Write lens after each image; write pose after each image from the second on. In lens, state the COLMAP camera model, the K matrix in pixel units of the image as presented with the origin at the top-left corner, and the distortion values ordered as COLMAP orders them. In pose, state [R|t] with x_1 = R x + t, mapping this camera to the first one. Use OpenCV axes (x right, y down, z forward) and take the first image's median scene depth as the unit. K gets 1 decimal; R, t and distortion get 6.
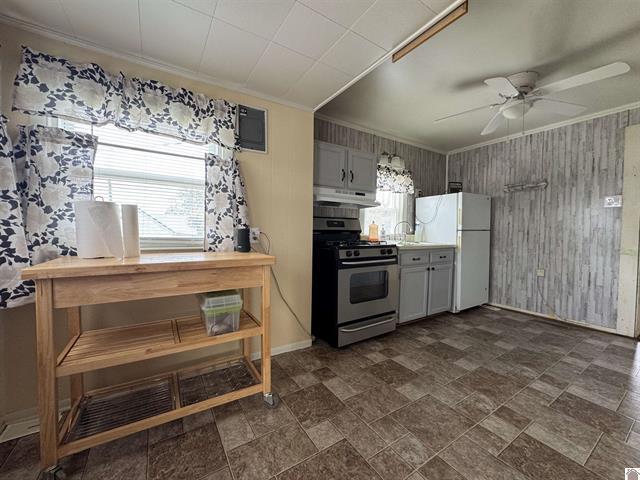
lens RADIAL K [[255.6, 0, 321.2], [0, 255.6, 240.6], [0, 0, 1]] dist [0.001875, -0.000007]
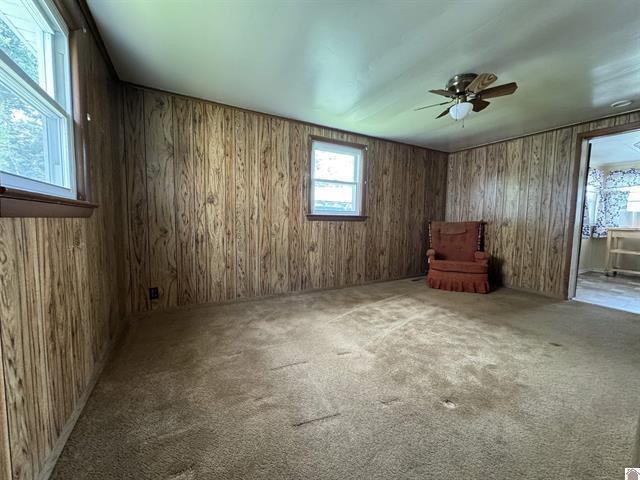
lens RADIAL K [[255.6, 0, 320.6], [0, 255.6, 239.1], [0, 0, 1]] dist [0.001875, -0.000007]
pose [[-0.067406, 0.062996, -0.995735, 2.716842], [-0.036943, 0.997163, 0.065587, 0.133659], [0.997041, 0.041206, -0.064888, -2.727609]]
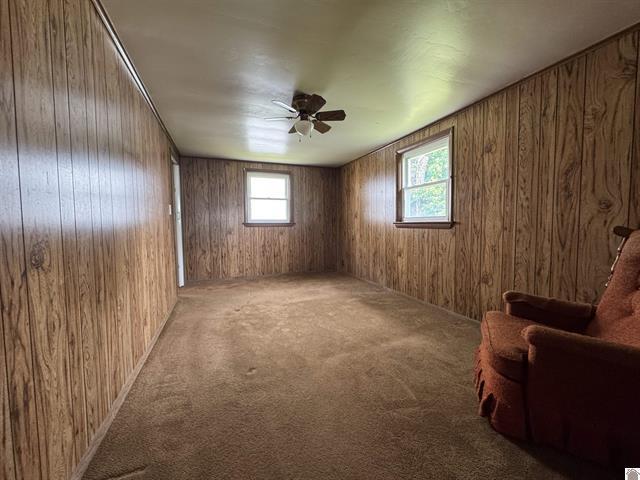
lens RADIAL K [[255.6, 0, 318.9], [0, 255.6, 238.8], [0, 0, 1]] dist [0.001875, -0.000007]
pose [[-0.980368, -0.012512, 0.196779, 1.672589], [0.004056, 0.996494, 0.083568, 0.073299], [-0.197134, 0.082726, -0.976880, -1.520961]]
